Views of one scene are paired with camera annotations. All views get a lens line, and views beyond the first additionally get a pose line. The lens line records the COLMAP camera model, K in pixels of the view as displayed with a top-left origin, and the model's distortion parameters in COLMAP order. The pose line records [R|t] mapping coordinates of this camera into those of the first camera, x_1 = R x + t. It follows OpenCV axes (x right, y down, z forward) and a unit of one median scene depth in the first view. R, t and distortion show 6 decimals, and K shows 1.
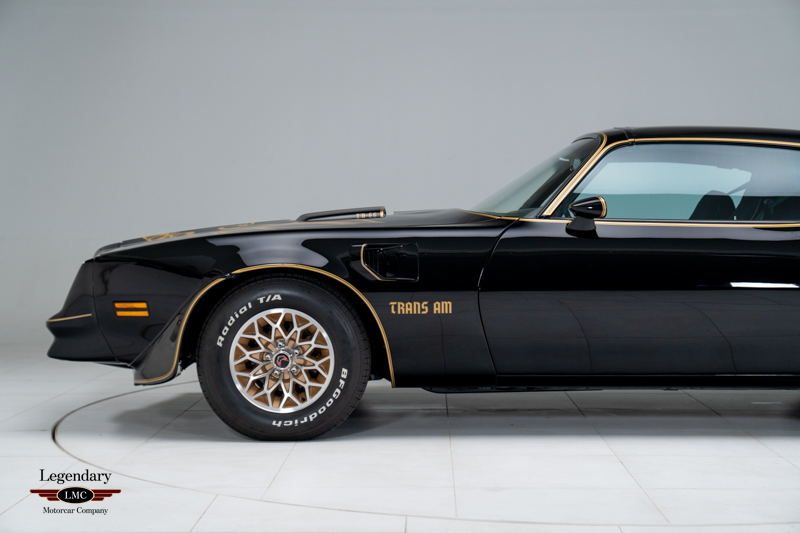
lens RADIAL K [[1324.4, 0, 400.0], [0, 1324.4, 266.5], [0, 0, 1]] dist [0.001838, 0.020969]
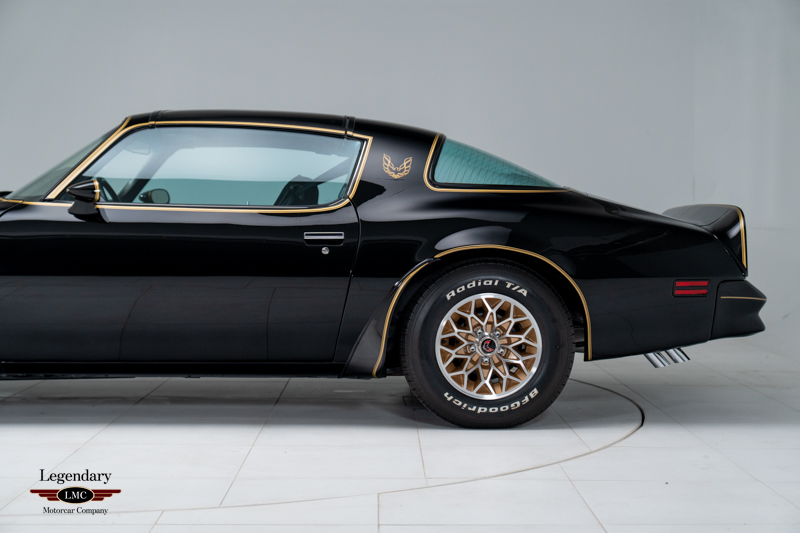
lens RADIAL K [[1324.4, 0, 400.0], [0, 1324.4, 266.5], [0, 0, 1]] dist [0.001838, 0.020969]
pose [[0.998829, 0.005976, 0.048020, 0.322529], [-0.006307, 0.999957, 0.006743, 0.003252], [-0.047977, -0.007038, 0.998824, 0.011127]]
